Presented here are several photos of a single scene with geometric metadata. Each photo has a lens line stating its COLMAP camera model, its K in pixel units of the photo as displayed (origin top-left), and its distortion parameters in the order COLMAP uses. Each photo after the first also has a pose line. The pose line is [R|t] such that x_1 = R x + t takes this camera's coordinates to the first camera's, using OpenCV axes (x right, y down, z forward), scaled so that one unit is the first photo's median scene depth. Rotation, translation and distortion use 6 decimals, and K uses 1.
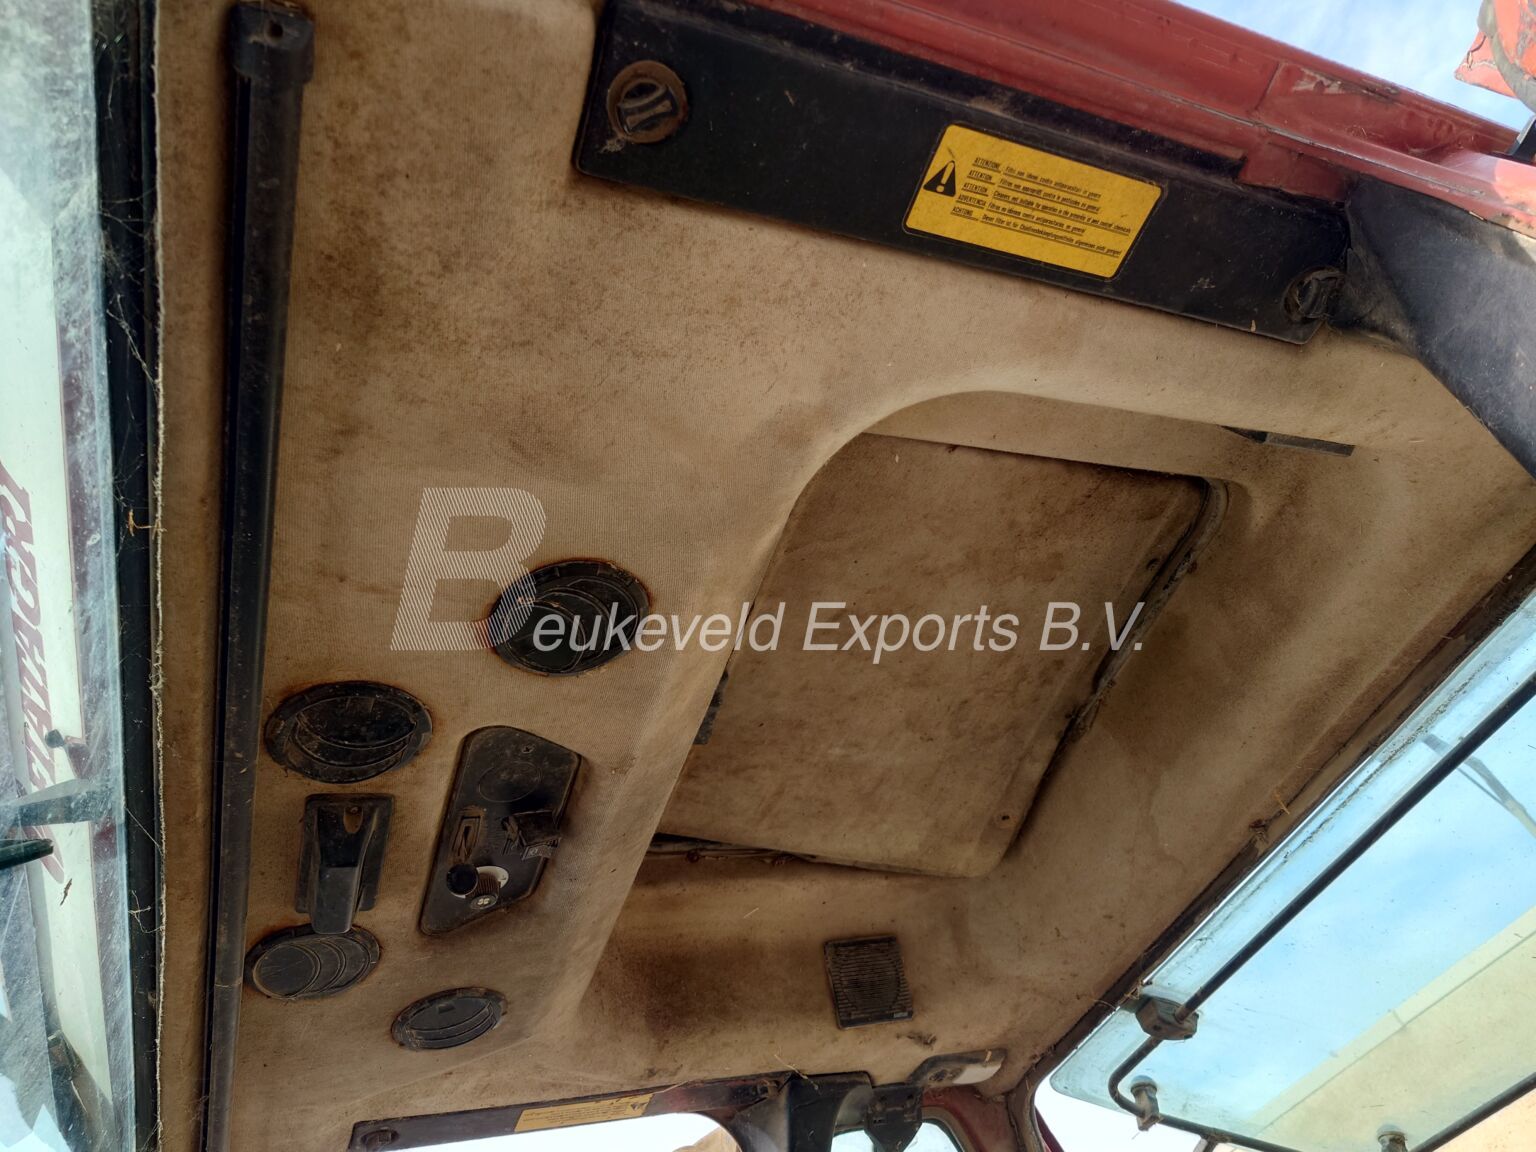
lens RADIAL K [[1128.8, 0, 771.8], [0, 1128.8, 573.9], [0, 0, 1]] dist [-0.003685, 0.009796]
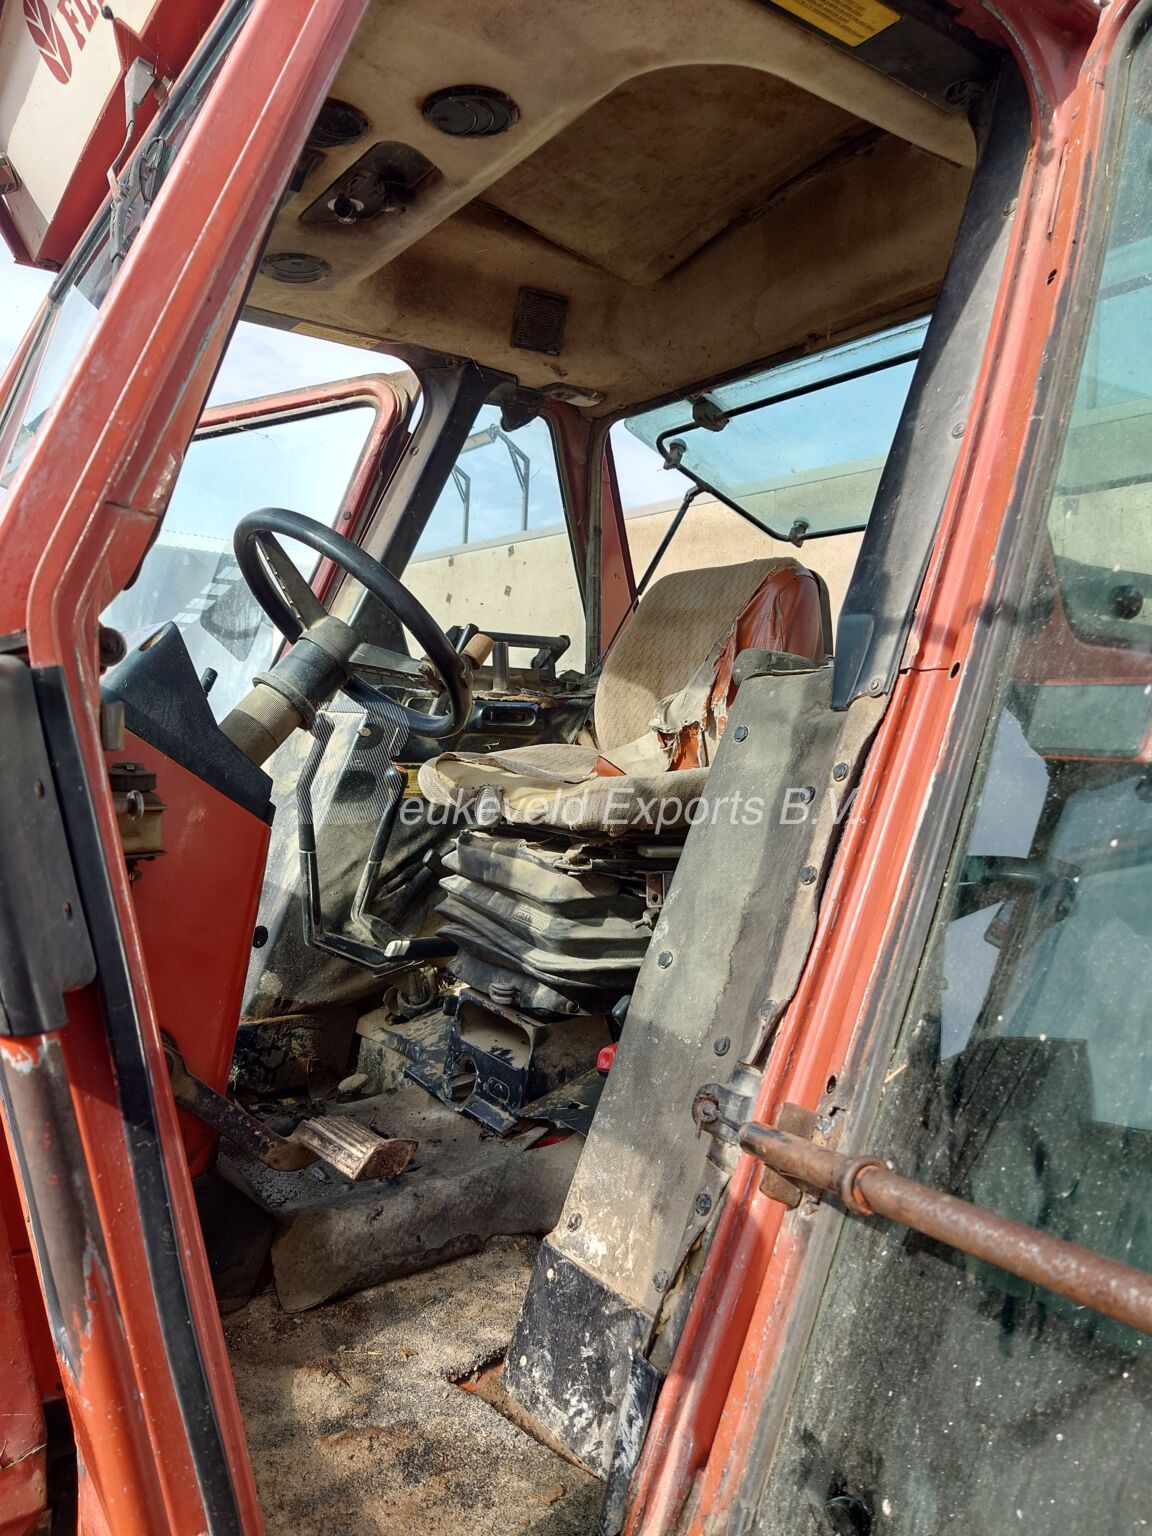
lens RADIAL K [[1128.8, 0, 577.8], [0, 1128.8, 767.8], [0, 0, 1]] dist [-0.003685, 0.009796]
pose [[0.922496, 0.269304, 0.276543, -0.122463], [-0.386005, 0.645557, 0.658982, -0.260256], [-0.001058, -0.714655, 0.699476, -0.455074]]
